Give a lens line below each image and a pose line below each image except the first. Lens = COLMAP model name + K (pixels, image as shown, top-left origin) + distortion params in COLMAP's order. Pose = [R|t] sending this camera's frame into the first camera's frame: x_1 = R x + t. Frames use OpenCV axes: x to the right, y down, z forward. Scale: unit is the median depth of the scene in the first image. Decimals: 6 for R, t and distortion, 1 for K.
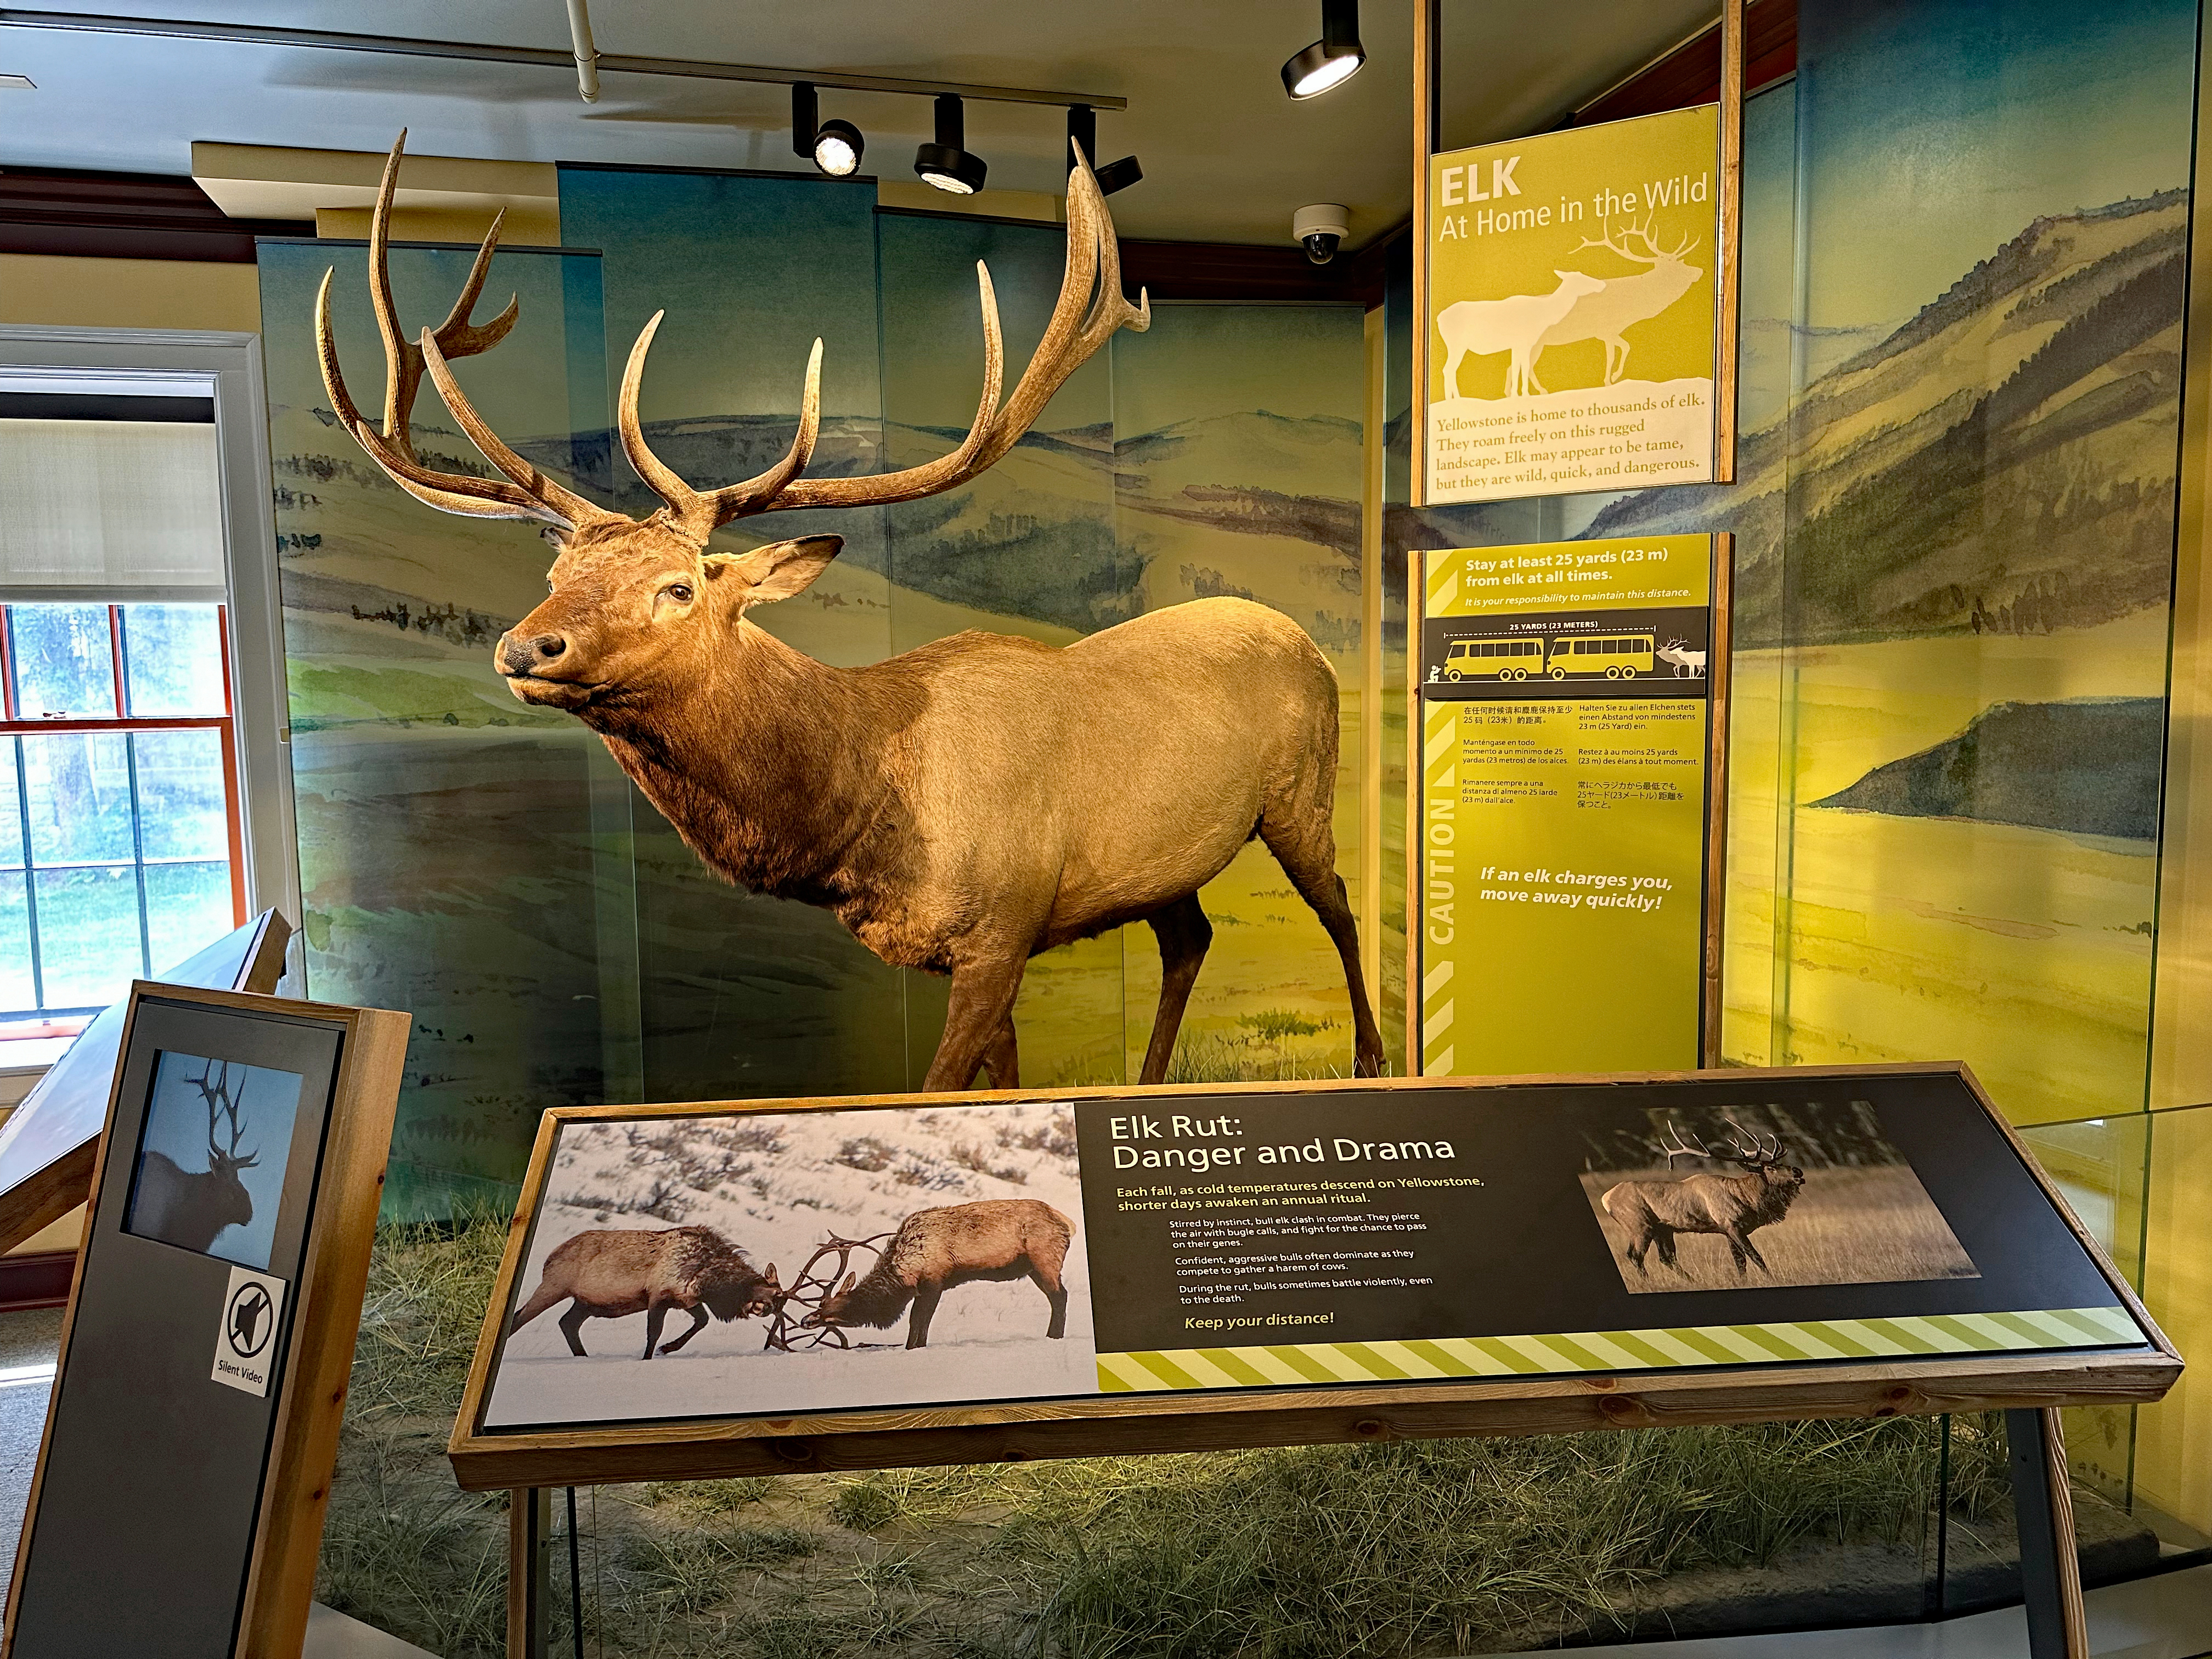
lens RADIAL K [[1531.2, 0, 1106.0], [0, 1531.2, 829.5], [0, 0, 1]] dist [0.091760, 0.000129]
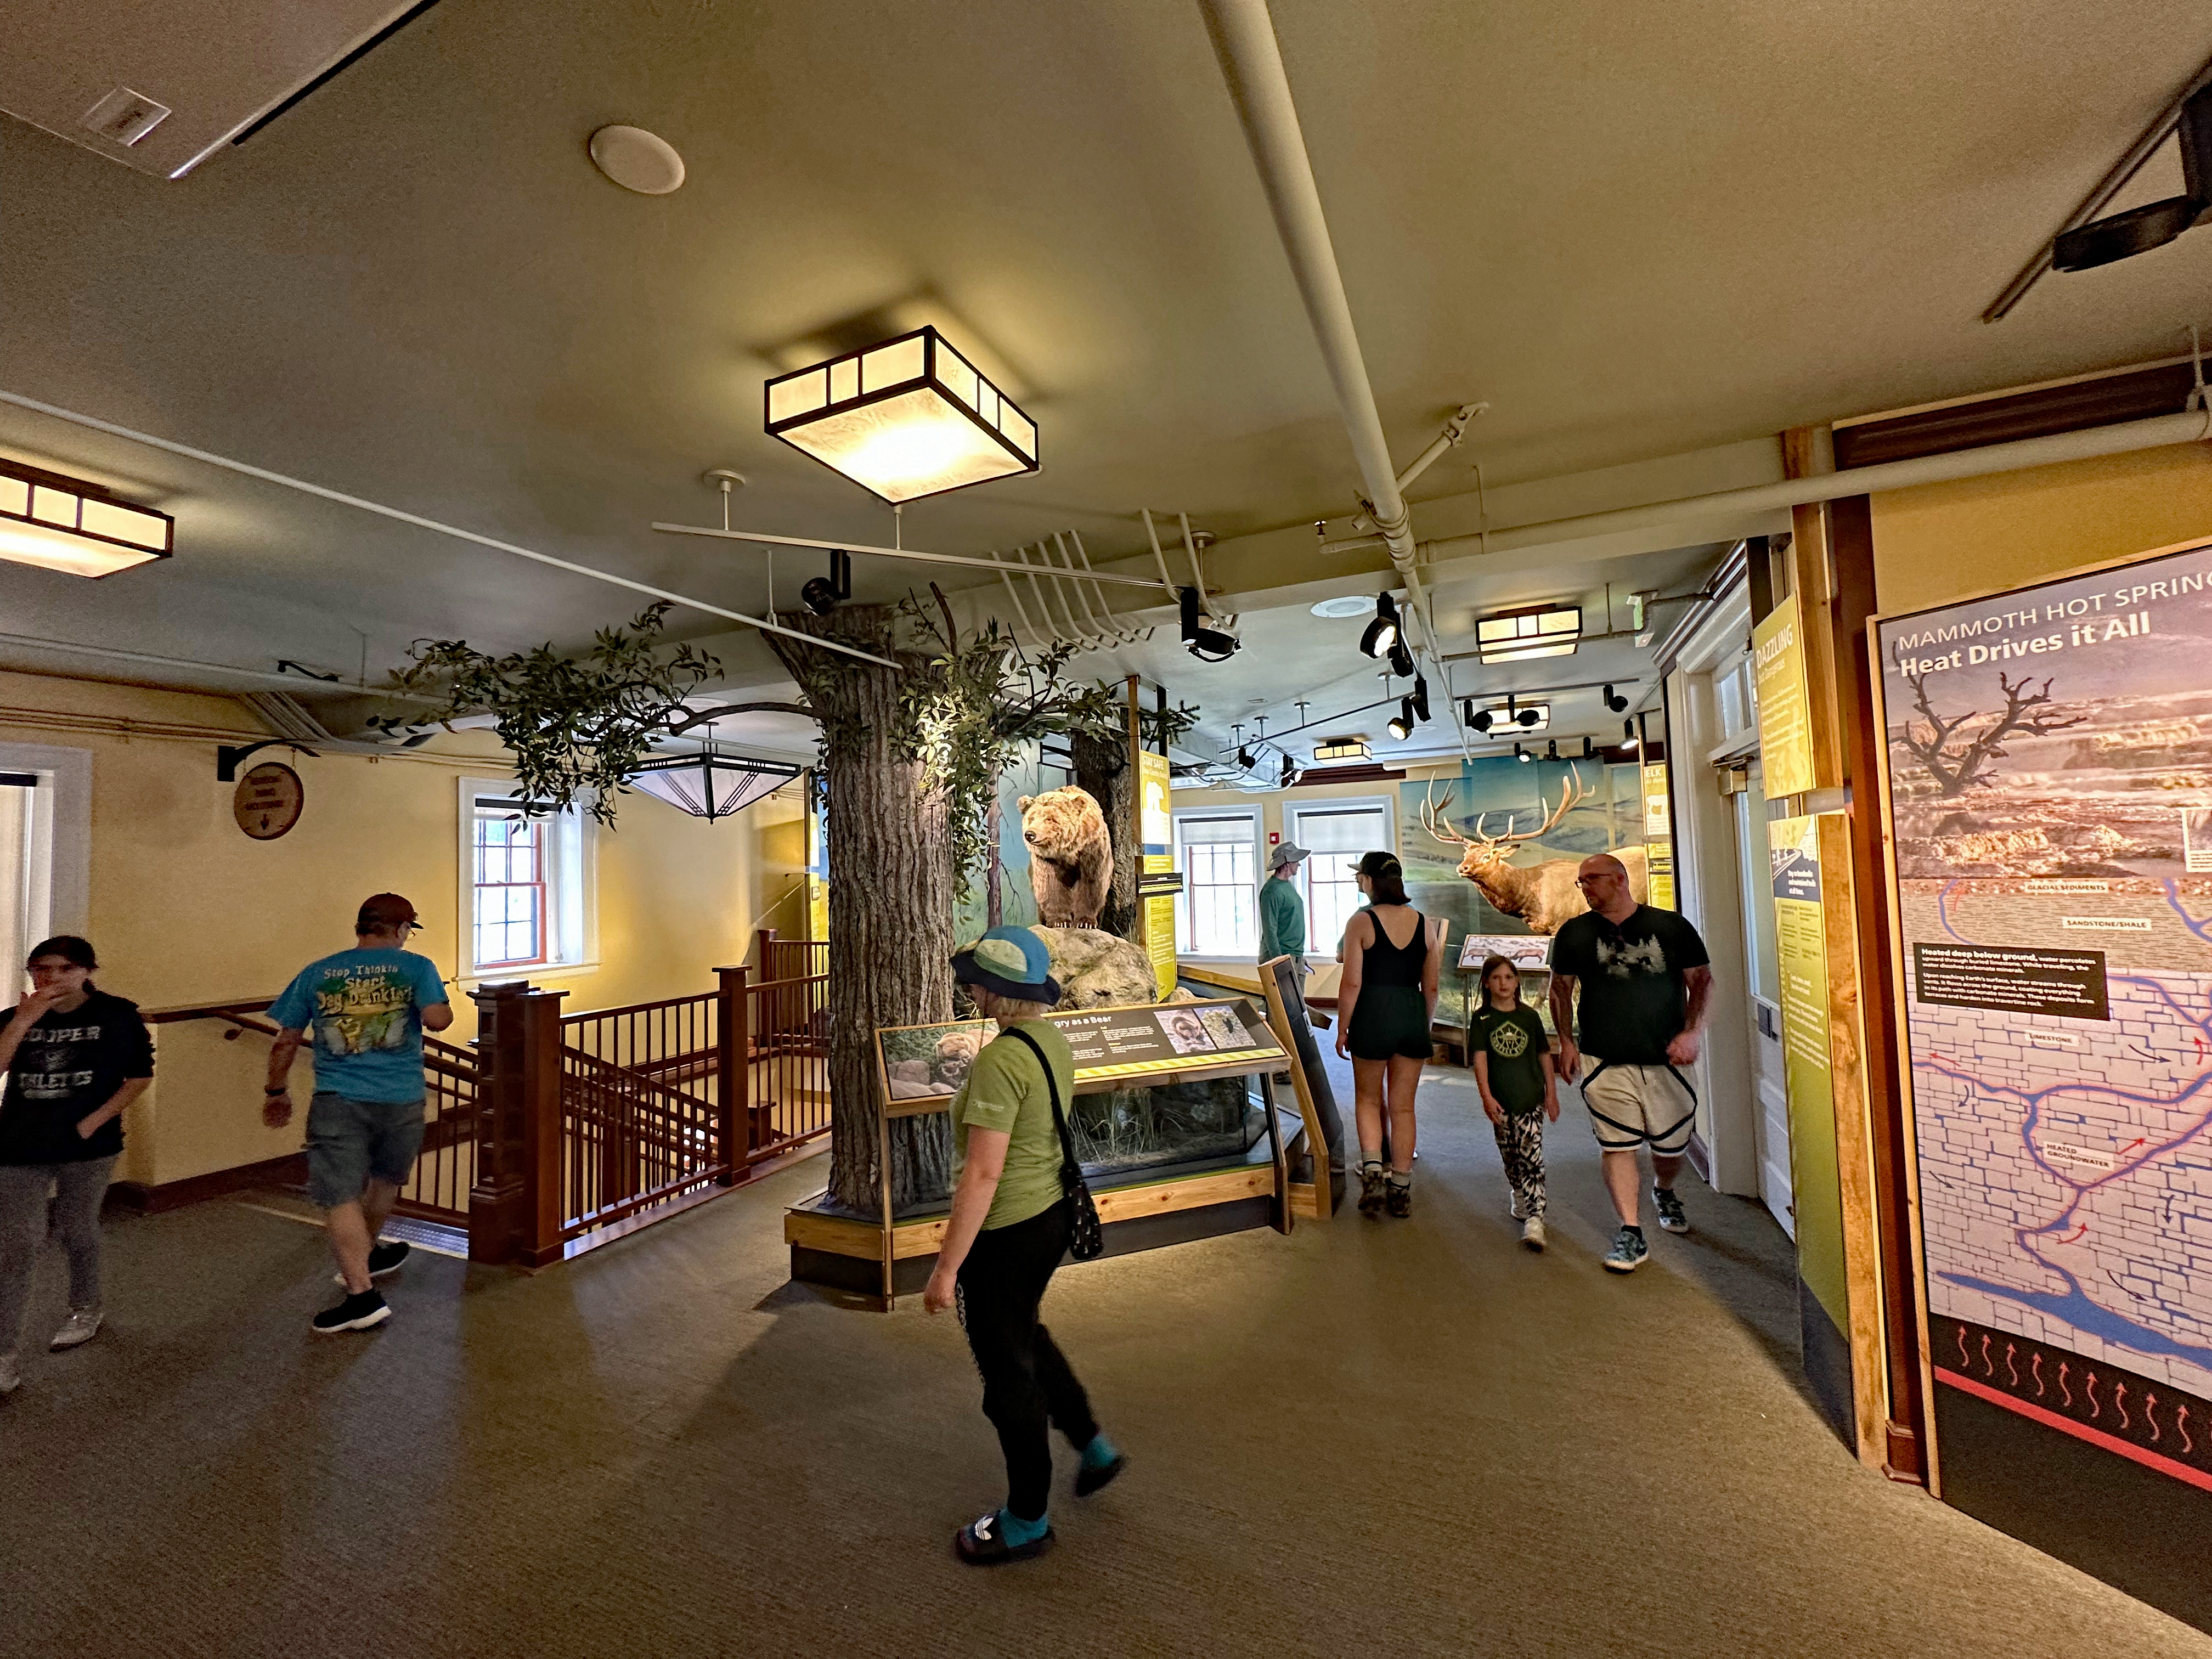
lens RADIAL K [[890.2, 0, 1106.0], [0, 890.2, 829.5], [0, 0, 1]] dist [-0.000381, -0.000015]
pose [[0.773345, -0.039897, -0.632729, 0.591334], [-0.040162, 0.992930, -0.111697, 0.138511], [0.632713, 0.111792, 0.766275, -1.992263]]
